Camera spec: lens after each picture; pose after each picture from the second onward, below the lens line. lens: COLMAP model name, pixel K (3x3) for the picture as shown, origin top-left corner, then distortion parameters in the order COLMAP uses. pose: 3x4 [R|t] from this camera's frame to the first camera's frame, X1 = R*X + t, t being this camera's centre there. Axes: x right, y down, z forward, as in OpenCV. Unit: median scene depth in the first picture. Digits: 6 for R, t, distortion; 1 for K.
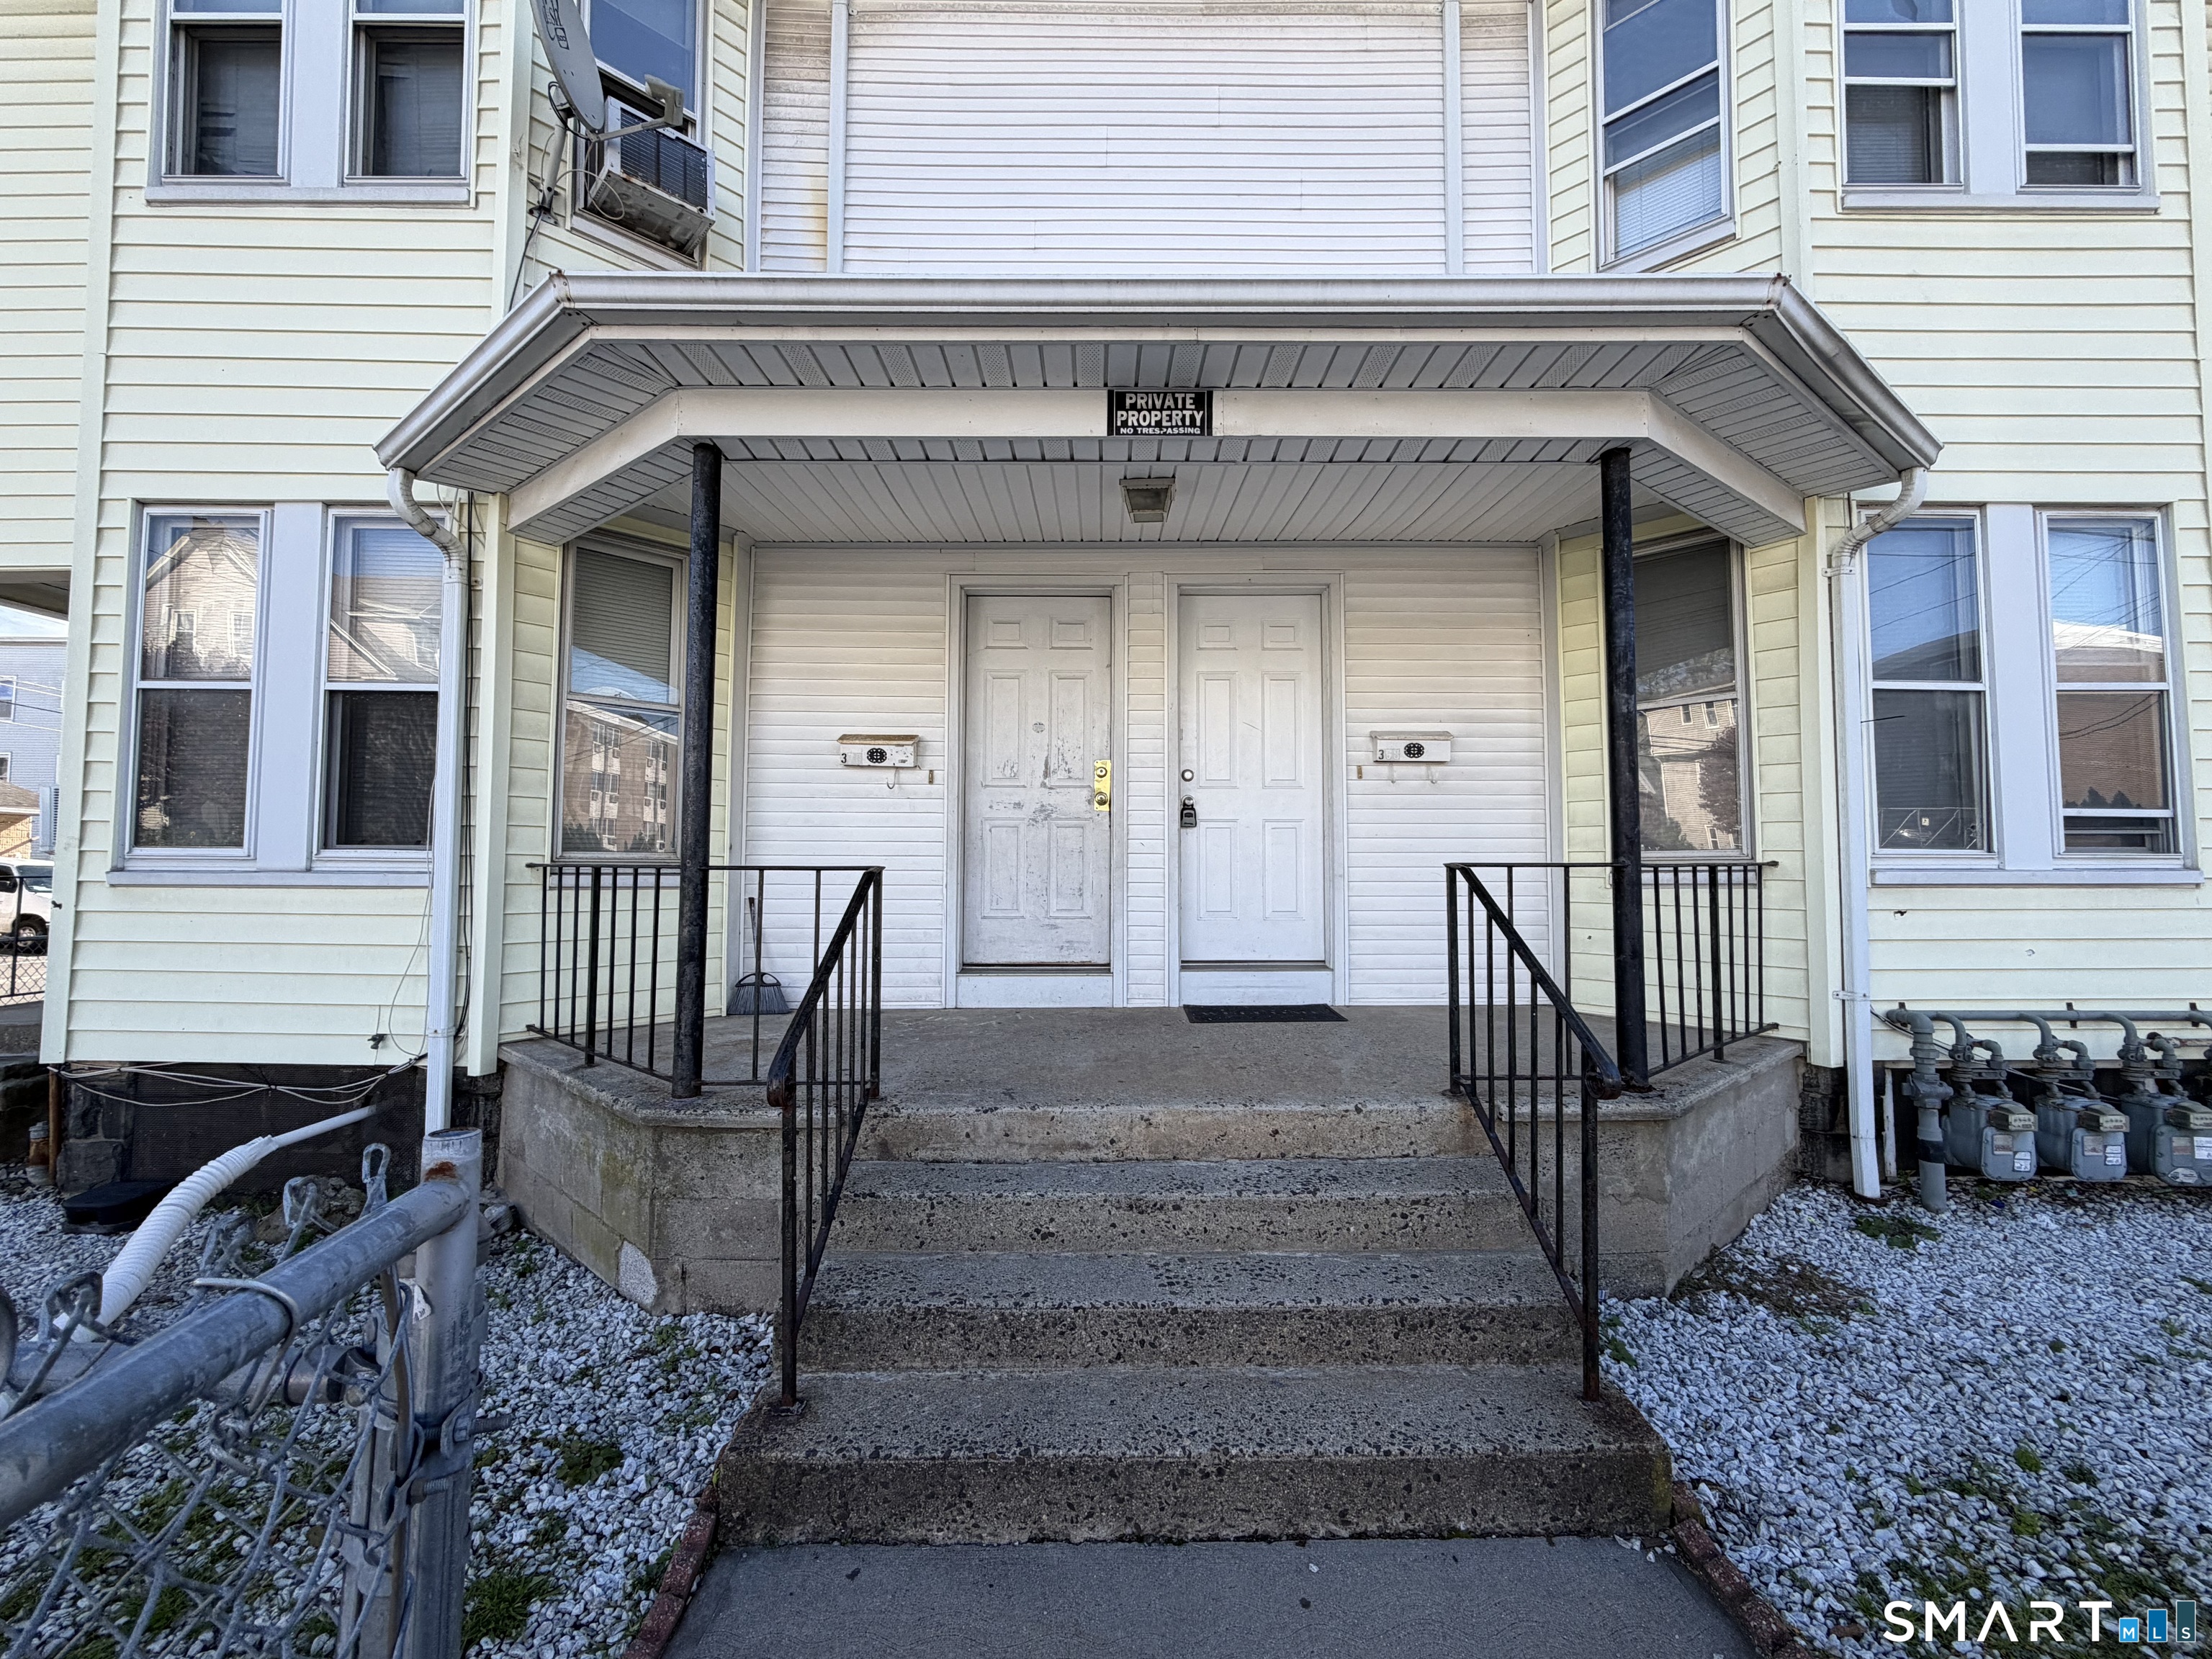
lens RADIAL K [[921.3, 0, 1111.4], [0, 921.3, 834.2], [0, 0, 1]] dist [0.002463, 0.000734]
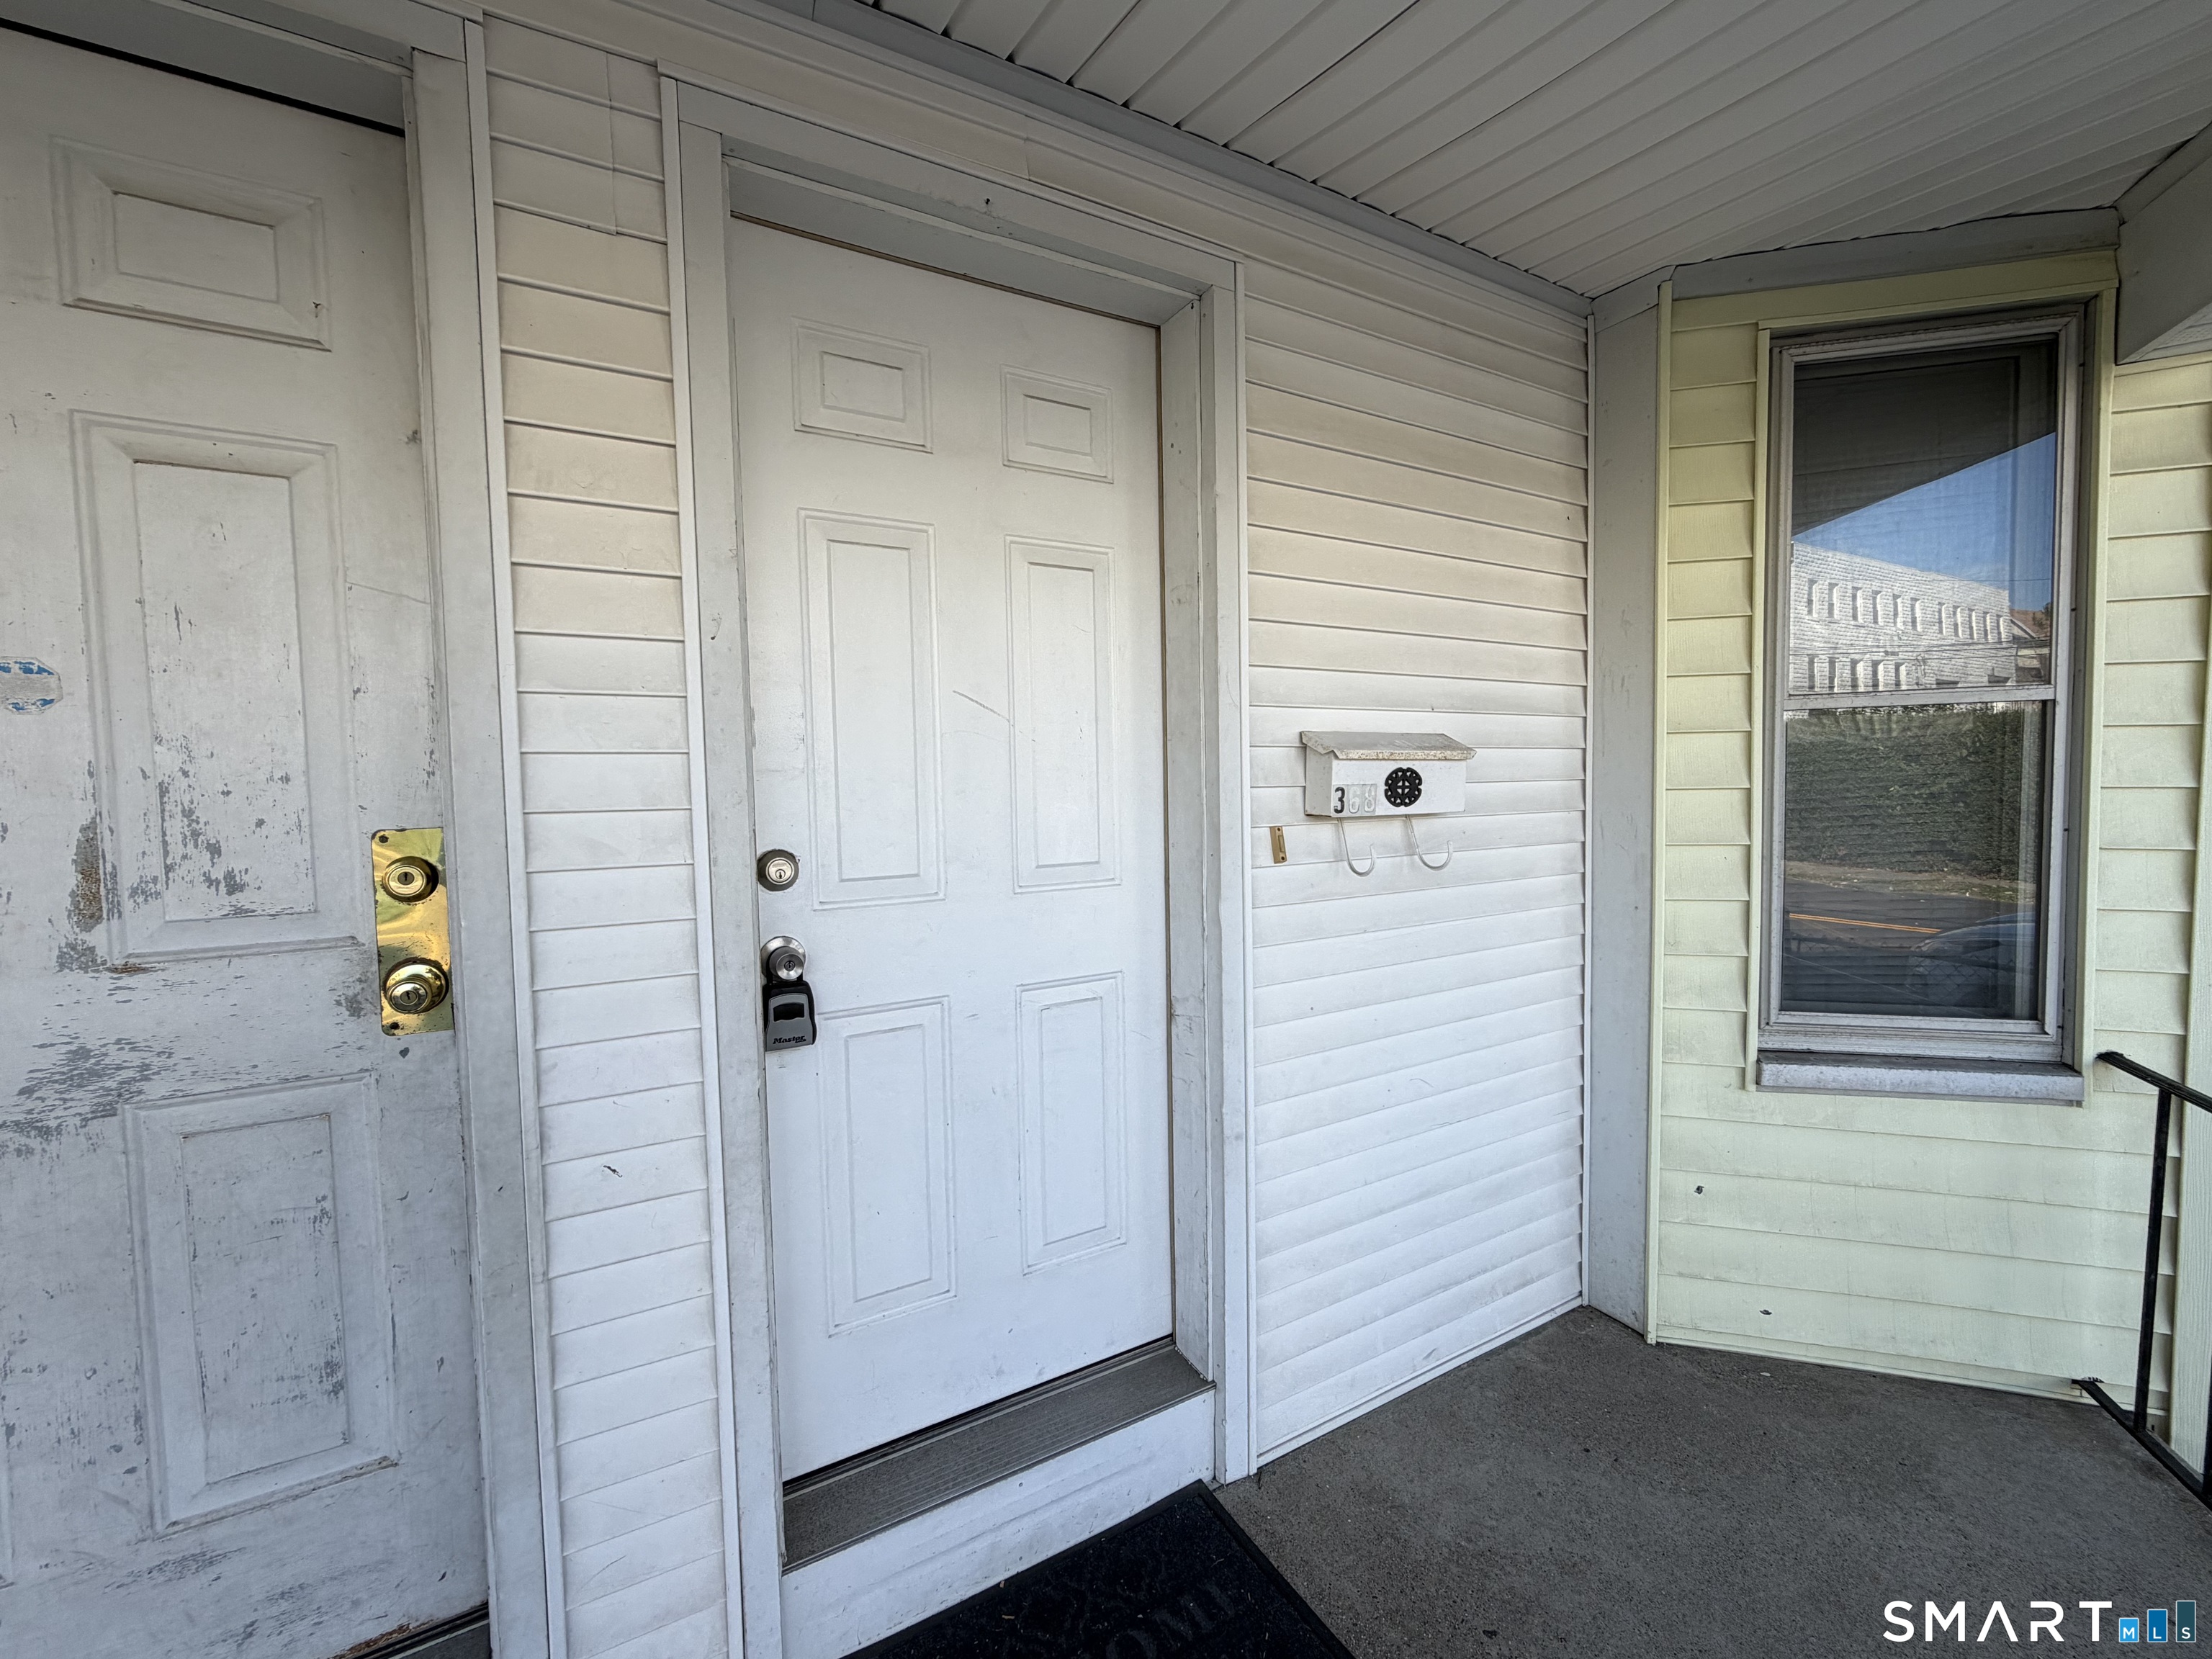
lens RADIAL K [[921.3, 0, 1109.5], [0, 921.3, 828.5], [0, 0, 1]] dist [0.002463, 0.000734]
pose [[0.861101, -0.046828, 0.506274, 0.026323], [-0.002074, 0.995418, 0.095600, -0.105375], [-0.508430, -0.083372, 0.857058, 0.699815]]
